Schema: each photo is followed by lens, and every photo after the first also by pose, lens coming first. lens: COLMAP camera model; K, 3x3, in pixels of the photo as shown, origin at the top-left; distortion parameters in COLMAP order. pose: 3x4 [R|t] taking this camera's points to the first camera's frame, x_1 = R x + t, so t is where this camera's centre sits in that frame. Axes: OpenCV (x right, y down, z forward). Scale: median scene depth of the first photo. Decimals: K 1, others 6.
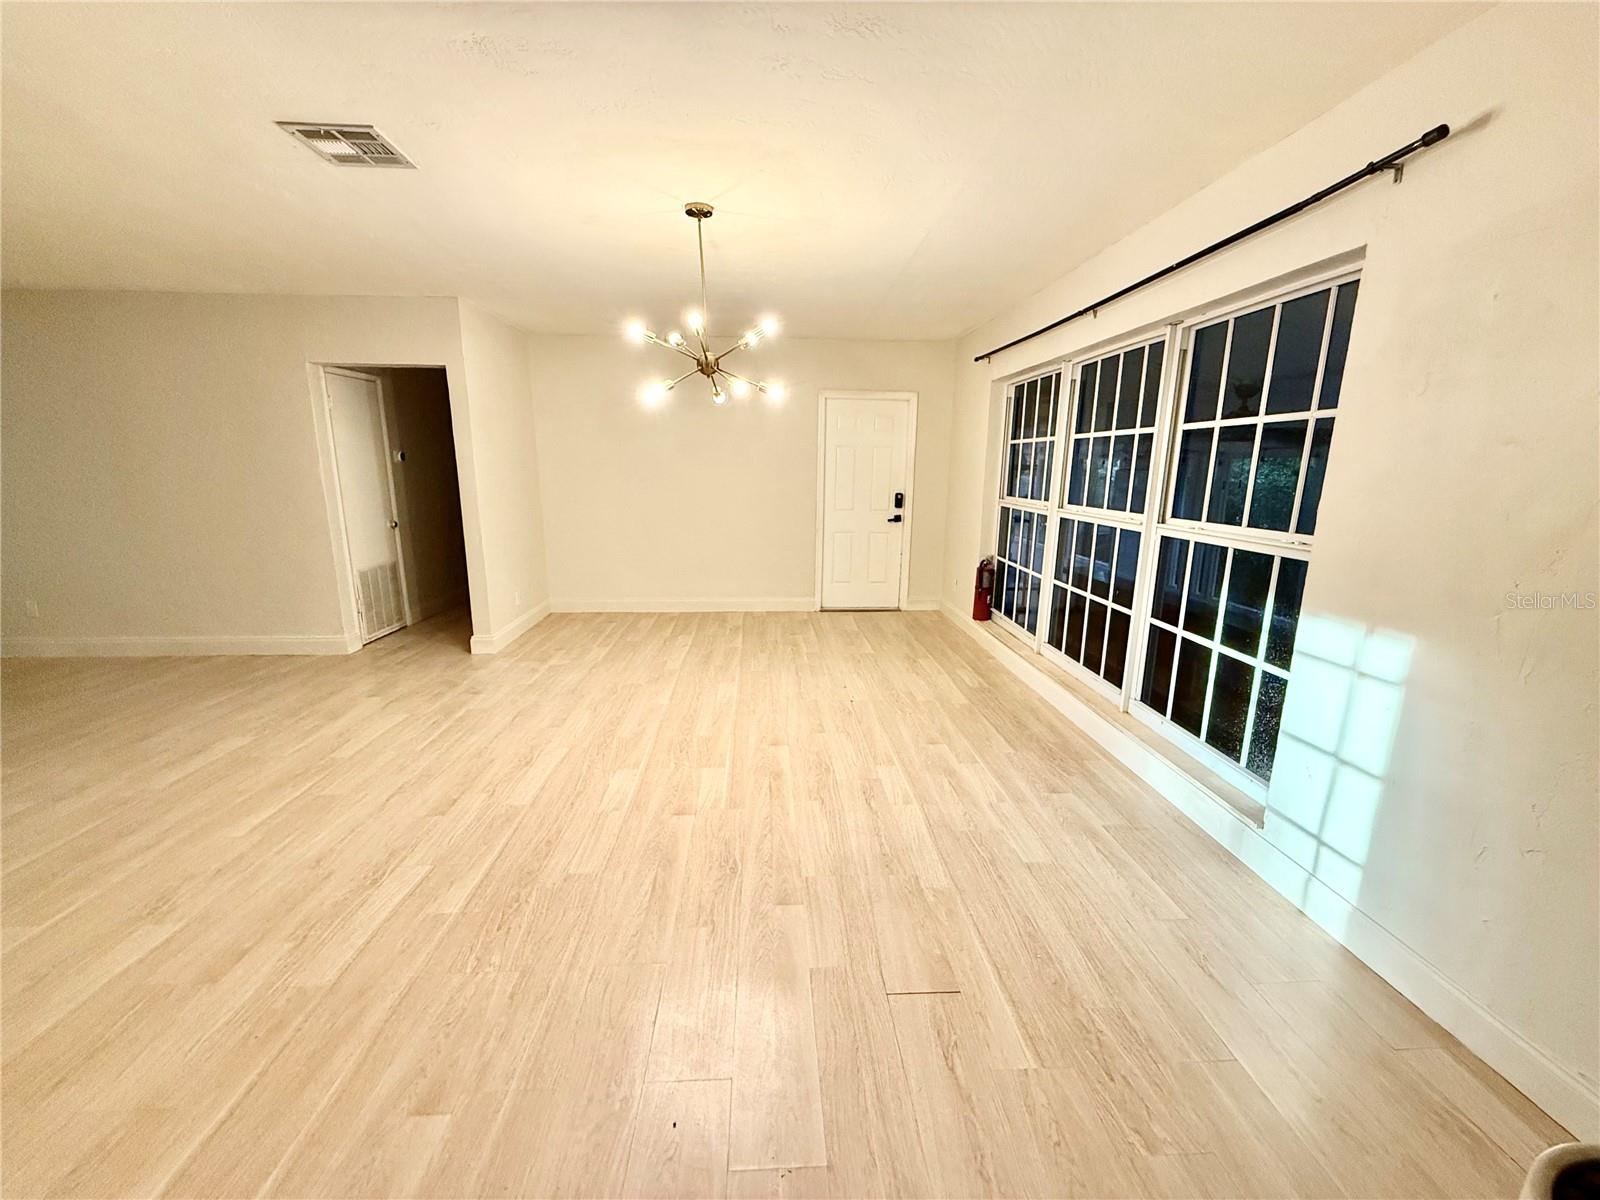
lens RADIAL K [[639.1, 0, 800.6], [0, 639.1, 601.7], [0, 0, 1]] dist [0.000076, 0.000569]
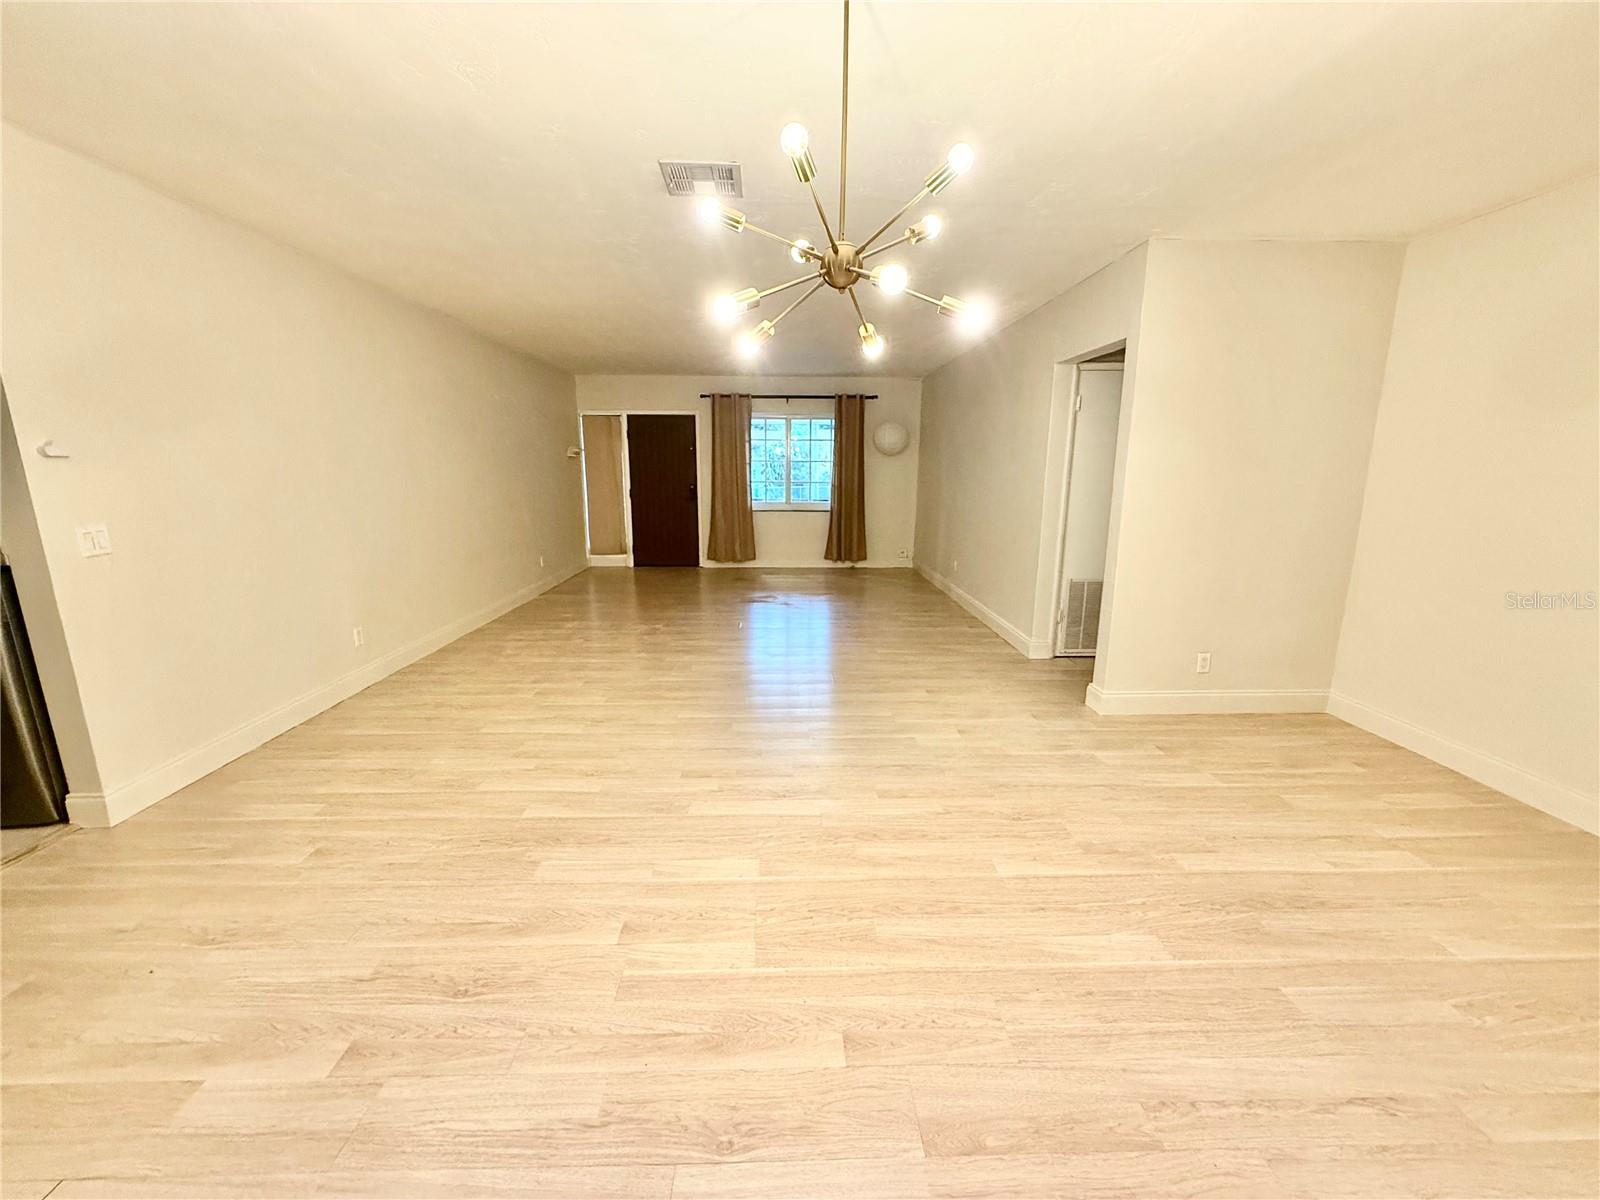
lens RADIAL K [[639.1, 0, 801.1], [0, 639.1, 600.8], [0, 0, 1]] dist [0.000076, 0.000569]
pose [[-0.033544, 0.202187, -0.978772, 0.350671], [-0.215804, 0.954756, 0.204622, -0.176971], [0.975860, 0.218086, 0.011606, 0.850659]]
